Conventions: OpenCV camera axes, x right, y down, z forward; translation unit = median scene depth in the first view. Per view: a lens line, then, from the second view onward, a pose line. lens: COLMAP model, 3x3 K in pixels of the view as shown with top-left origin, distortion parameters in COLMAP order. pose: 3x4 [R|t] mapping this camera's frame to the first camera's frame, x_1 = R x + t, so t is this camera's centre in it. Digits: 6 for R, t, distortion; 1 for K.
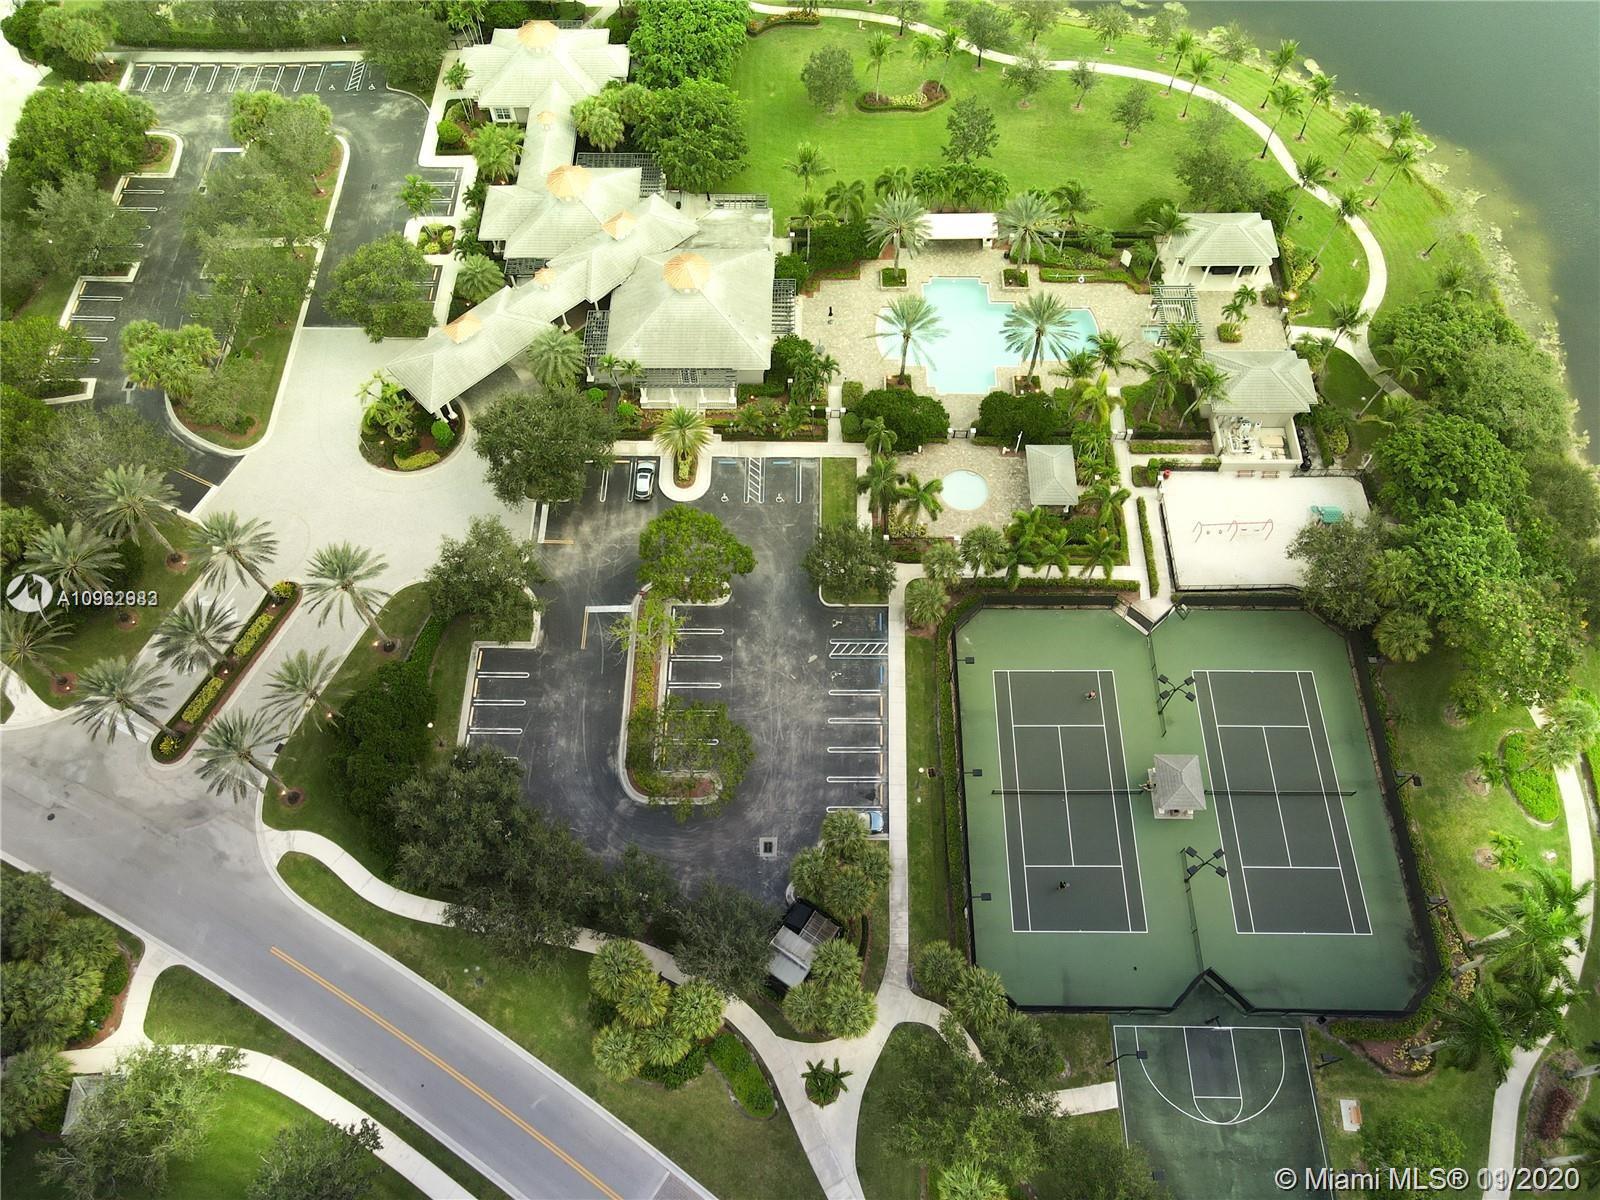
lens RADIAL K [[1179.4, 0, 800.0], [0, 1179.4, 600.0], [0, 0, 1]] dist [-0.010413, 0.049637]
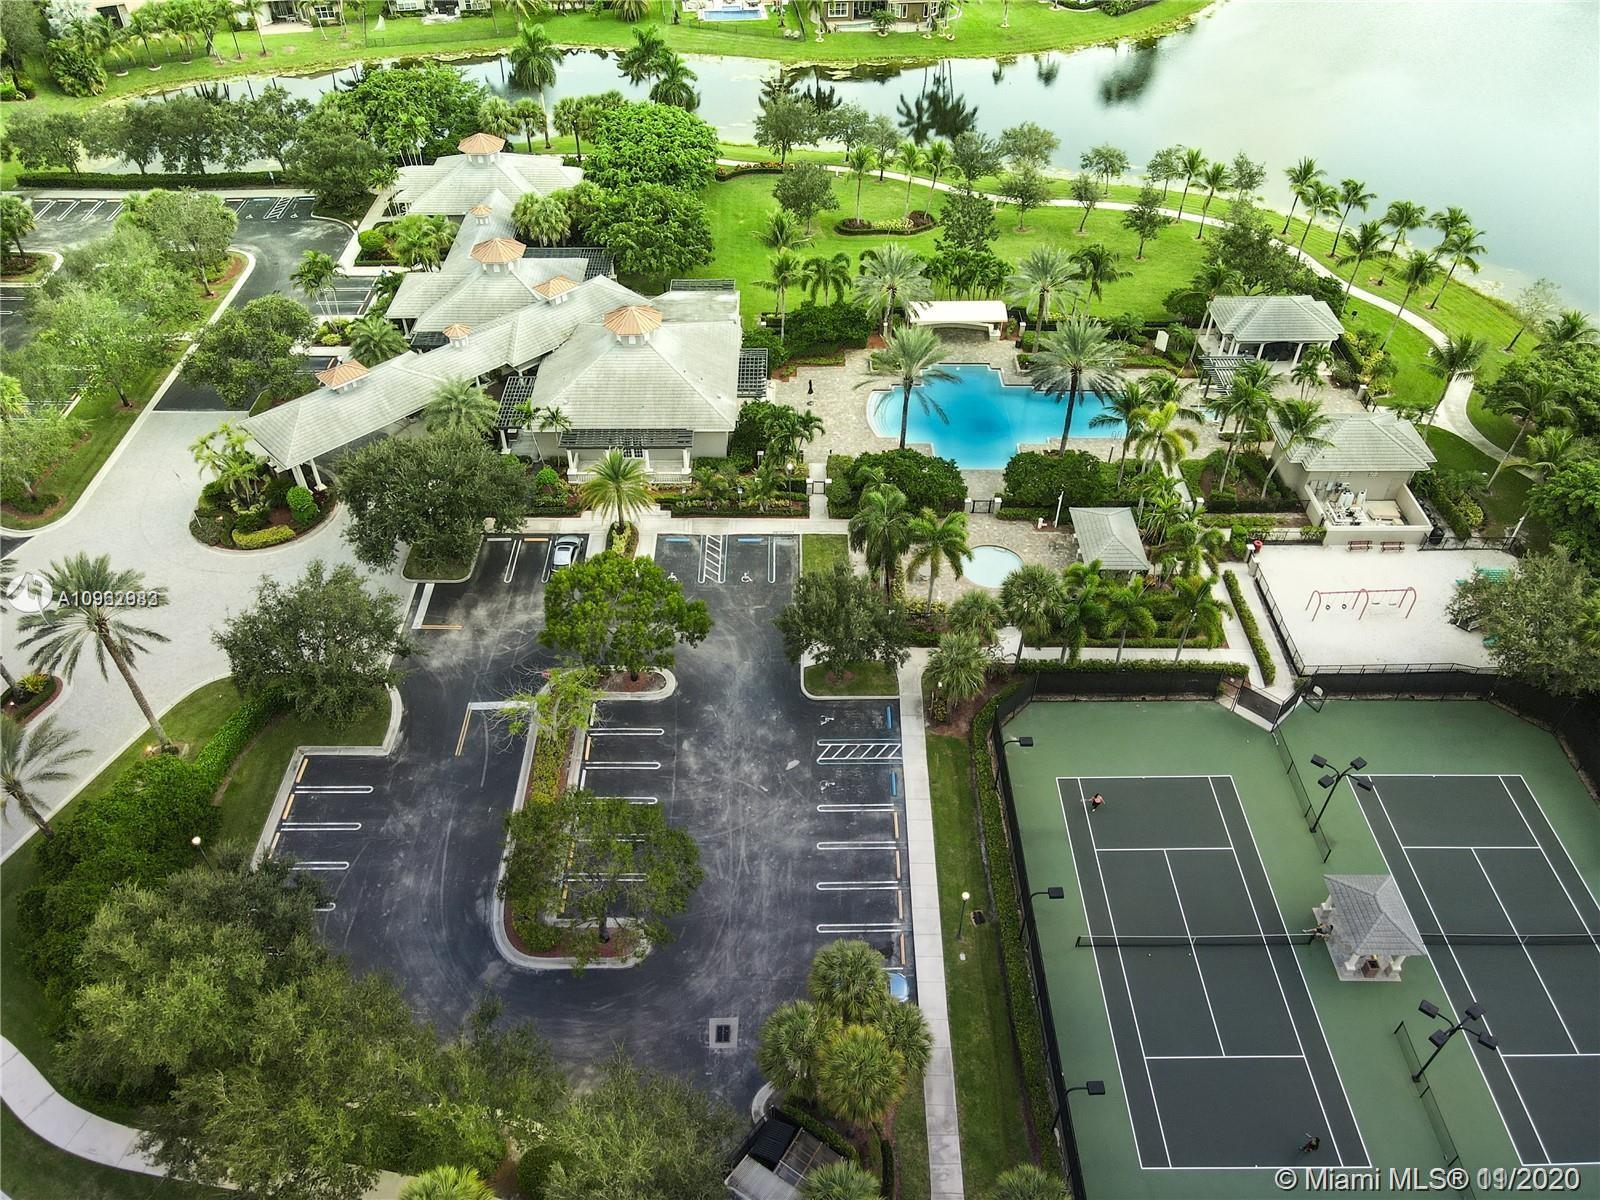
lens RADIAL K [[1179.4, 0, 800.0], [0, 1179.4, 600.0], [0, 0, 1]] dist [-0.010413, 0.049637]
pose [[0.999785, -0.005626, 0.019953, 0.001811], [0.011670, 0.948210, -0.317428, 0.172983], [-0.017134, 0.317593, 0.948072, 0.313500]]
